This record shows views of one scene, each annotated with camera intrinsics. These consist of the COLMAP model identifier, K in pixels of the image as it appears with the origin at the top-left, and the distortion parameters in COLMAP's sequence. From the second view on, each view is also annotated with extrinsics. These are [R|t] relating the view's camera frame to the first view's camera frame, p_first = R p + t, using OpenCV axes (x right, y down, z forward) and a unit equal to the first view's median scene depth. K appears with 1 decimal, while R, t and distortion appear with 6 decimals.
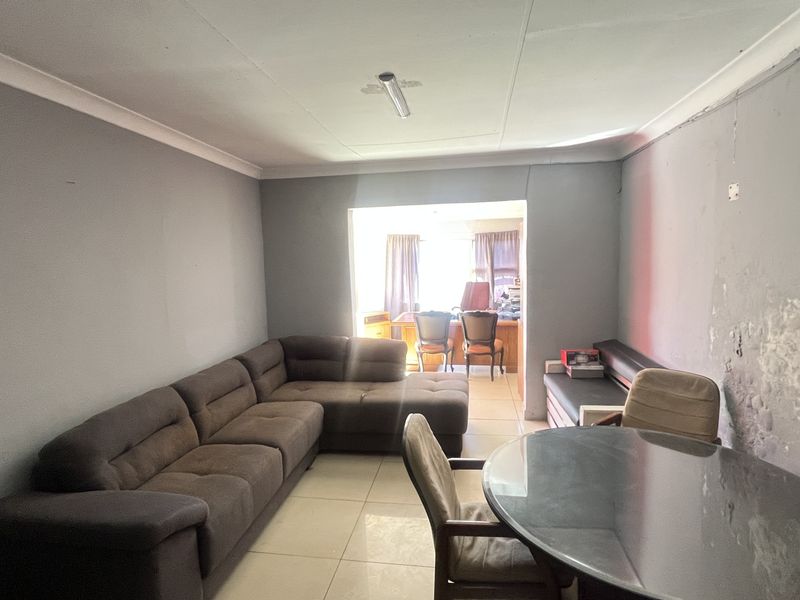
lens RADIAL K [[454.2, 0, 400.0], [0, 454.2, 300.0], [0, 0, 1]] dist [-0.000723, -0.000349]
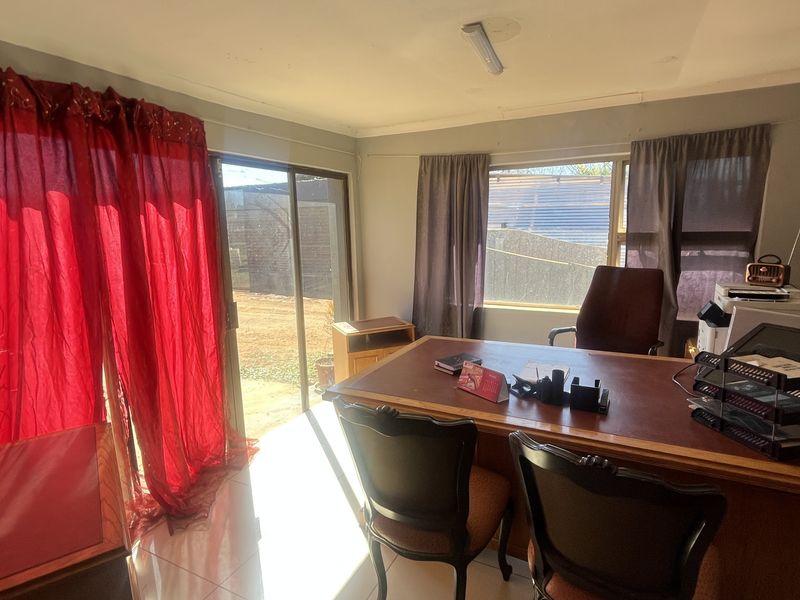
lens RADIAL K [[454.2, 0, 400.0], [0, 454.2, 300.0], [0, 0, 1]] dist [-0.000723, -0.000349]
pose [[0.947979, 0.048475, -0.314621, 0.105323], [-0.023848, 0.996375, 0.081659, -0.037700], [0.317439, -0.069908, 0.945698, 0.554921]]
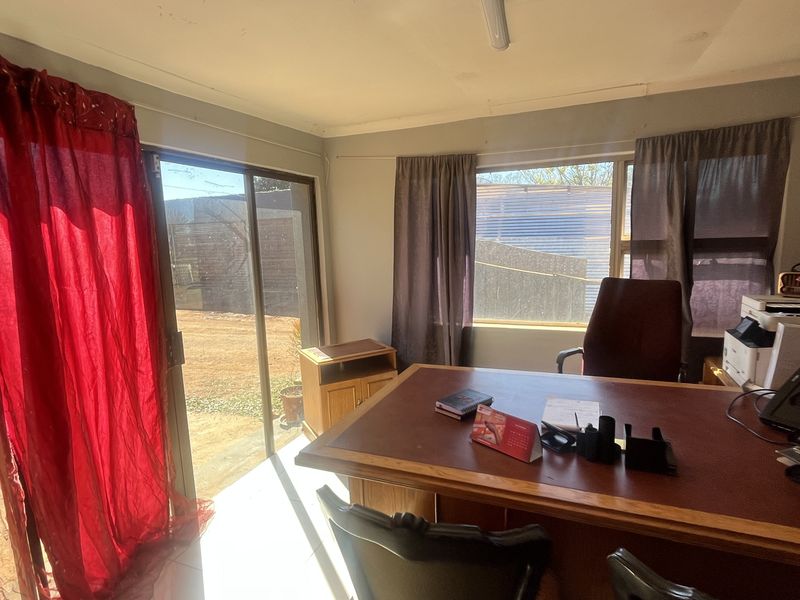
lens RADIAL K [[454.2, 0, 400.0], [0, 454.2, 300.0], [0, 0, 1]] dist [-0.000723, -0.000349]
pose [[0.971353, 0.017728, -0.236980, 0.072851], [-0.004997, 0.998517, 0.054216, -0.040265], [0.237589, -0.051479, 0.970001, 0.607578]]
